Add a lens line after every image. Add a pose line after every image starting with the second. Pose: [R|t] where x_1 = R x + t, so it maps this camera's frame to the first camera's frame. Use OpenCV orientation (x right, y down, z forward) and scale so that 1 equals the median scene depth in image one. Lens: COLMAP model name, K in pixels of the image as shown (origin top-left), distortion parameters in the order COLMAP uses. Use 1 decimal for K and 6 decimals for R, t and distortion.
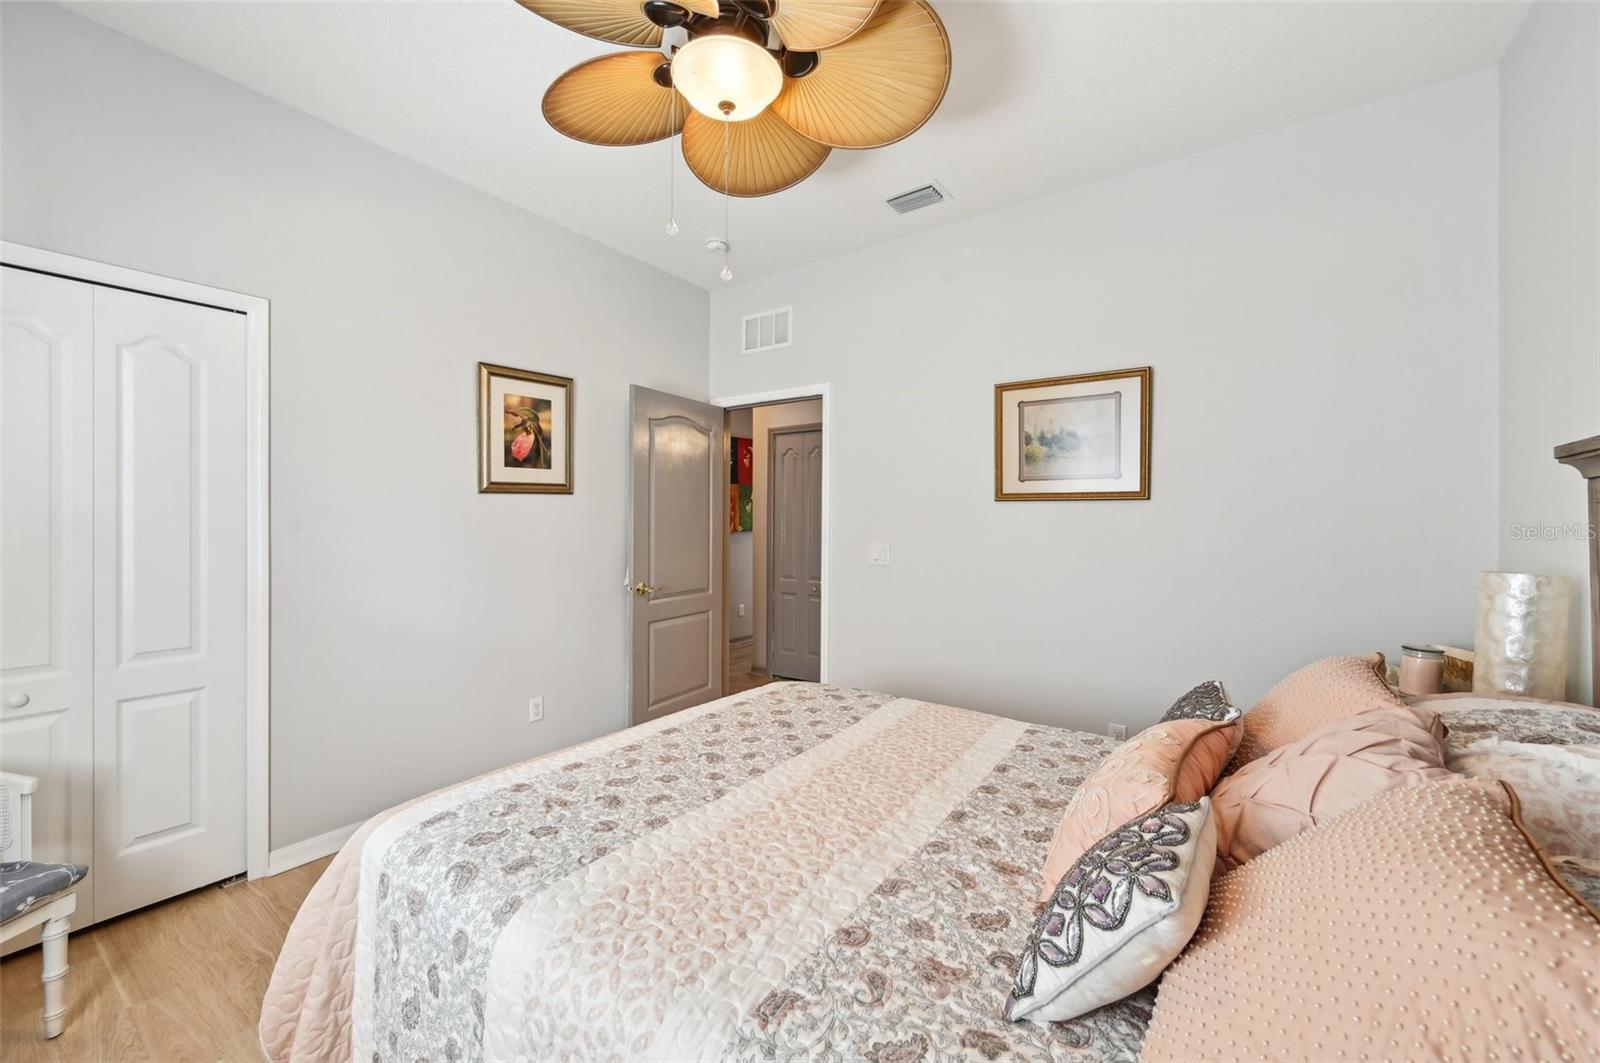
lens RADIAL K [[632.9, 0, 808.4], [0, 632.9, 520.6], [0, 0, 1]] dist [-0.001132, 0.000662]
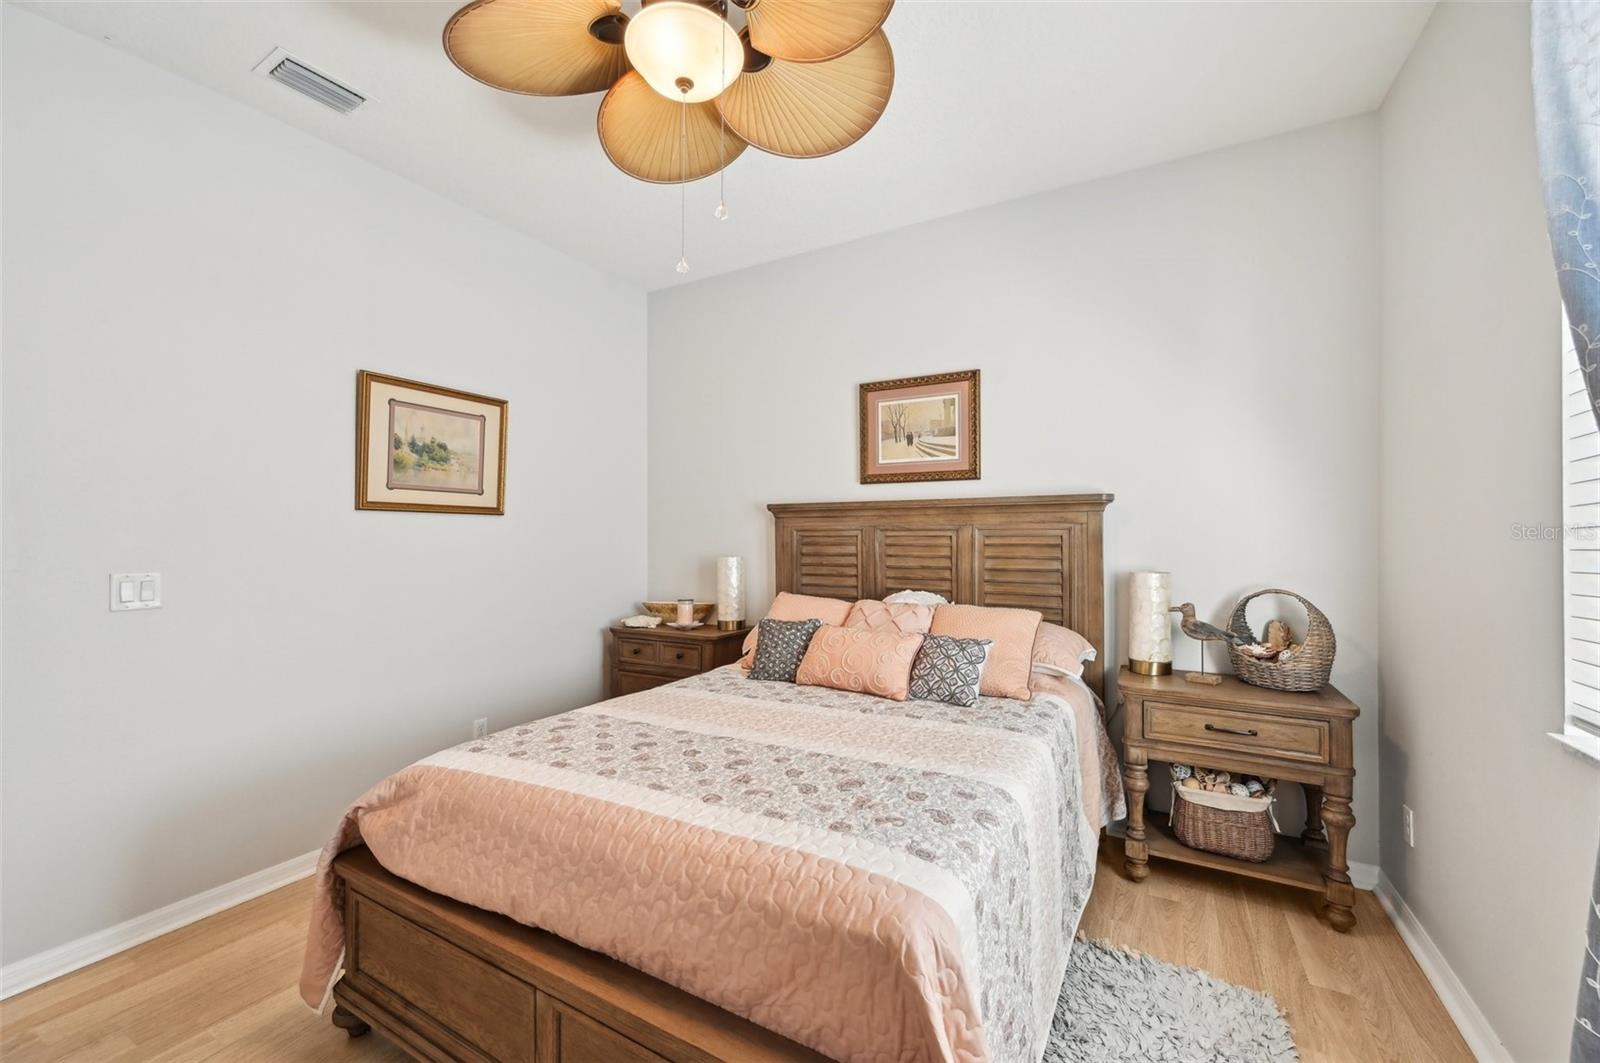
lens RADIAL K [[632.9, 0, 806.2], [0, 632.9, 535.5], [0, 0, 1]] dist [-0.001132, 0.000662]
pose [[-0.102591, 0.006665, 0.994701, -0.631715], [0.002837, 0.999975, -0.006408, 0.010627], [-0.994720, 0.002164, -0.102608, 0.540117]]
